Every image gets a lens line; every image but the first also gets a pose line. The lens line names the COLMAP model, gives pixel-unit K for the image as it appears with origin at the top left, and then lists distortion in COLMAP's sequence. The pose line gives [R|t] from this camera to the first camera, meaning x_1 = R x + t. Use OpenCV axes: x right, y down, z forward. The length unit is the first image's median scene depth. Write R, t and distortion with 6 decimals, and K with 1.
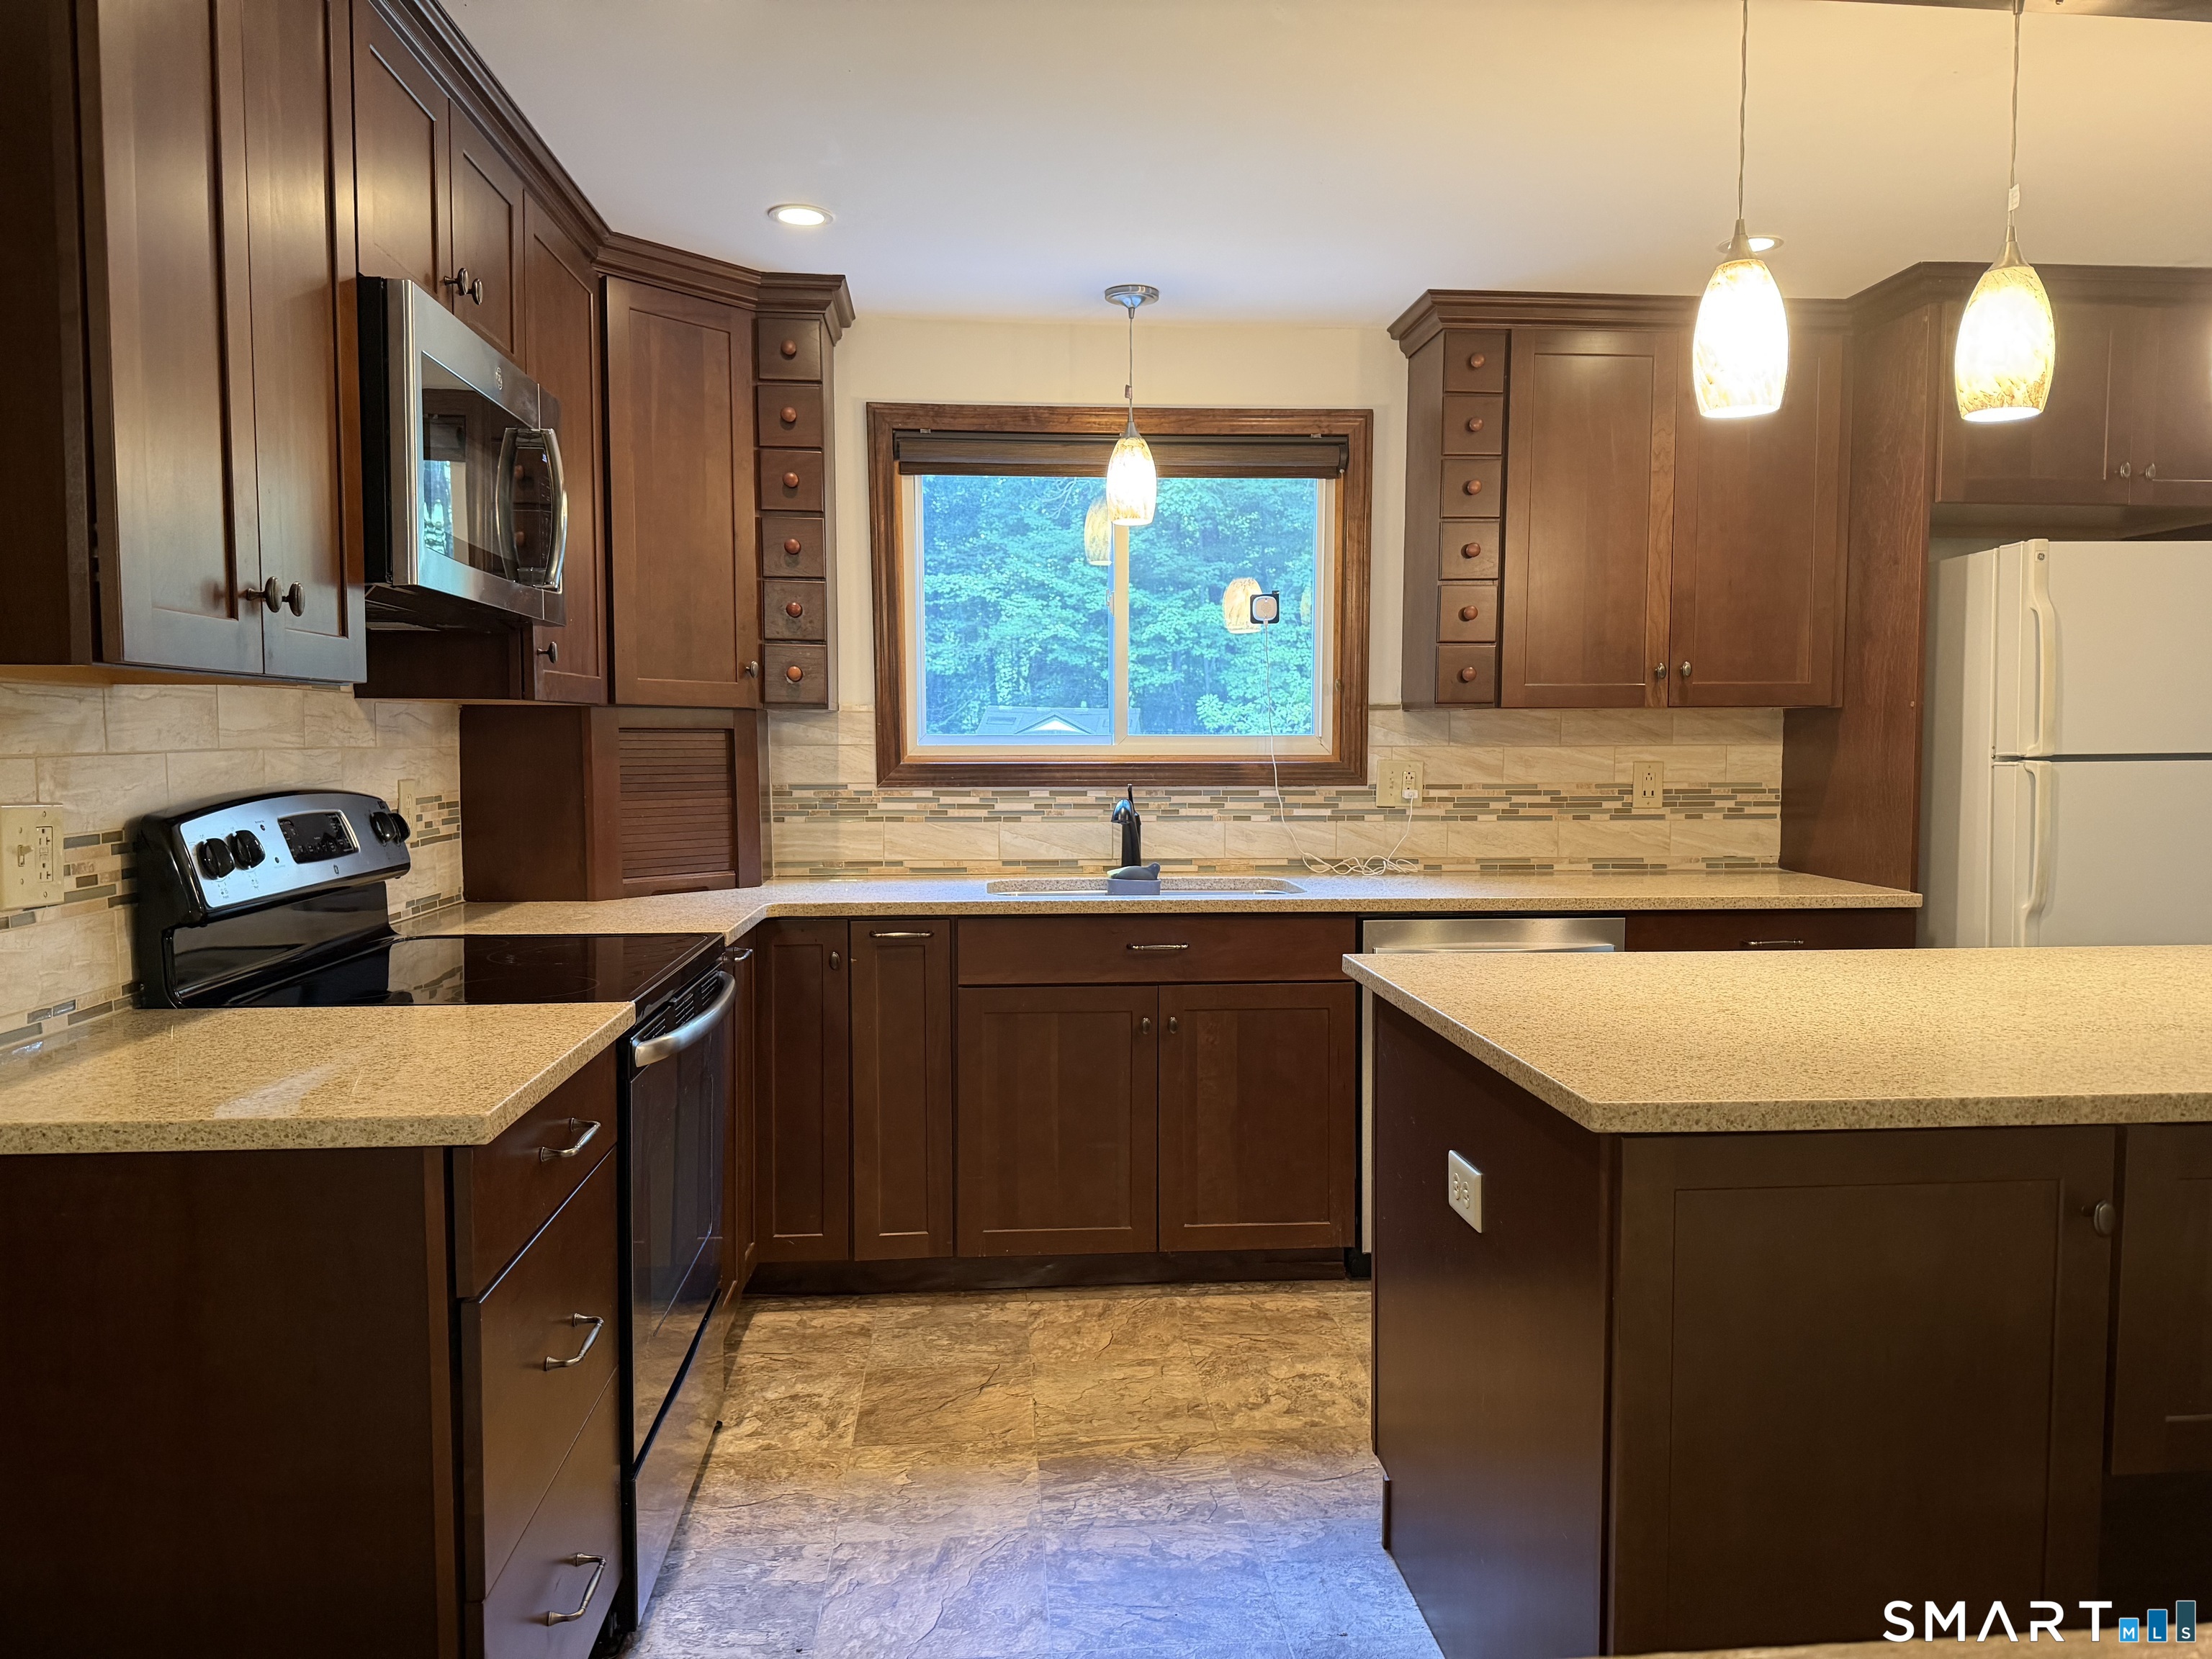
lens RADIAL K [[1553.7, 0, 1114.0], [0, 1553.7, 833.0], [0, 0, 1]] dist [0.156522, -0.280240]
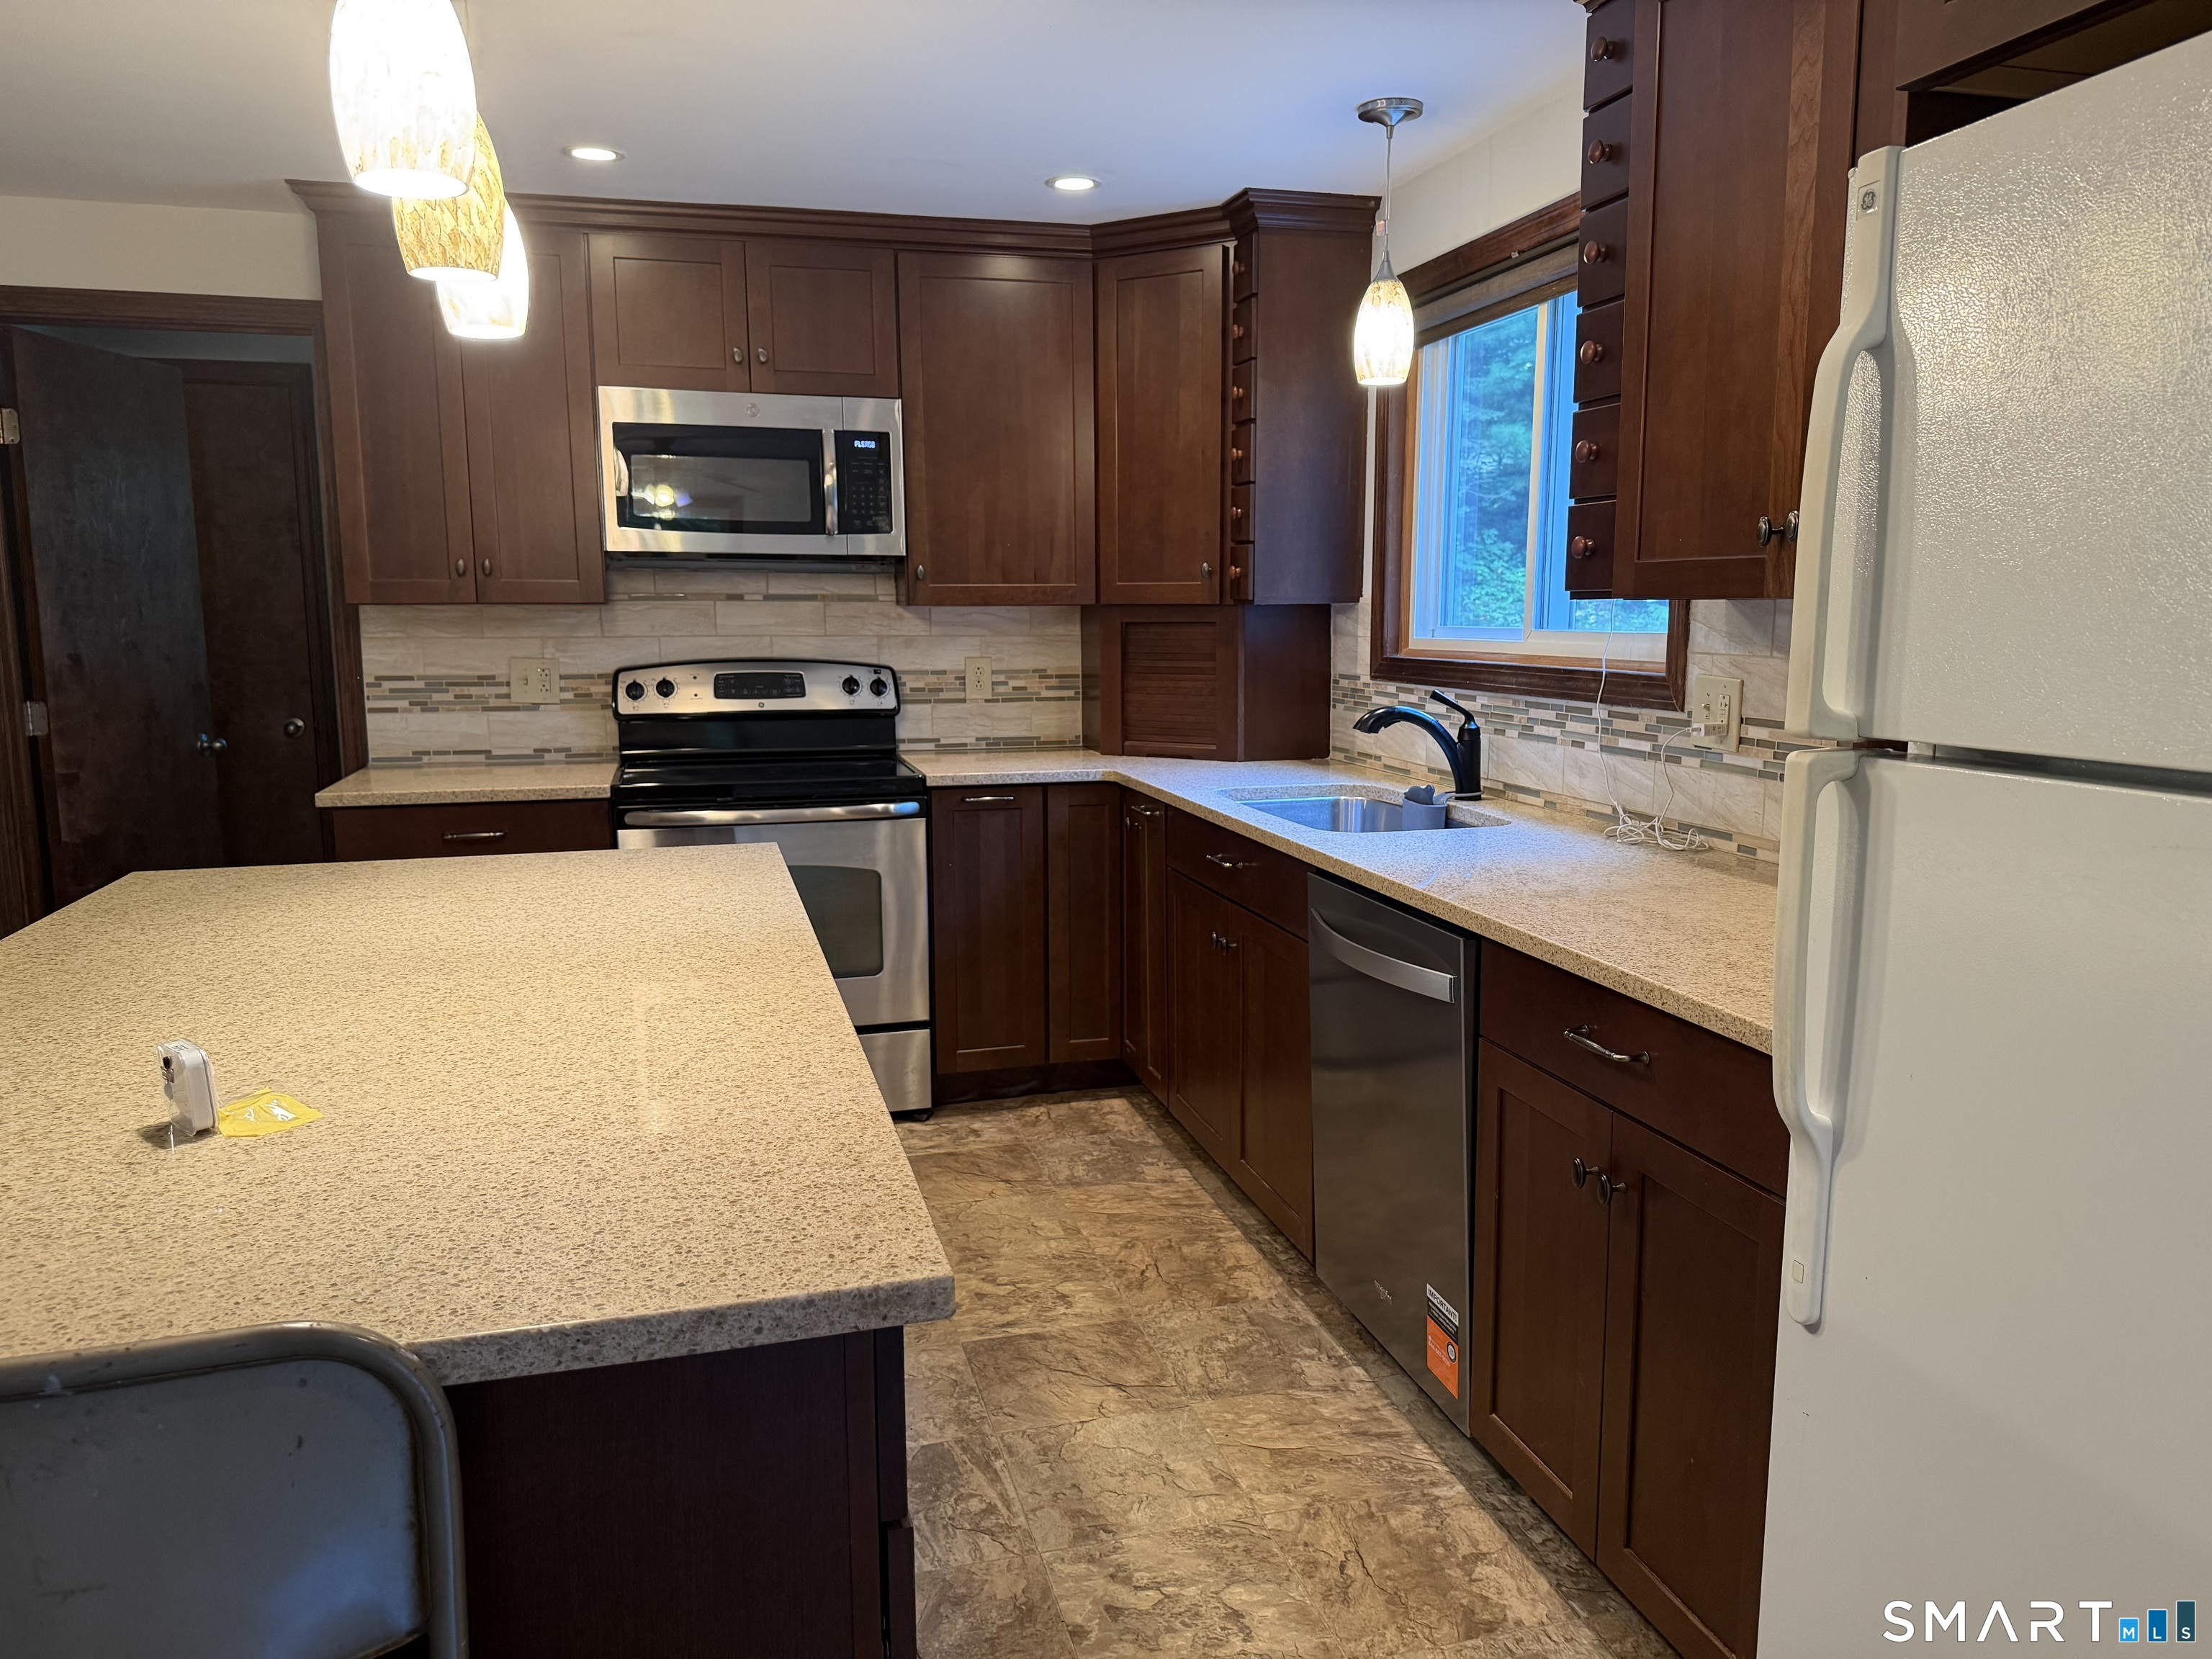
lens RADIAL K [[1553.7, 0, 1114.0], [0, 1553.7, 833.0], [0, 0, 1]] dist [0.156522, -0.280240]
pose [[0.171988, 0.143908, -0.974531, 0.892154], [-0.056202, 0.989094, 0.136140, -0.065352], [0.983495, 0.031356, 0.178200, 0.730572]]
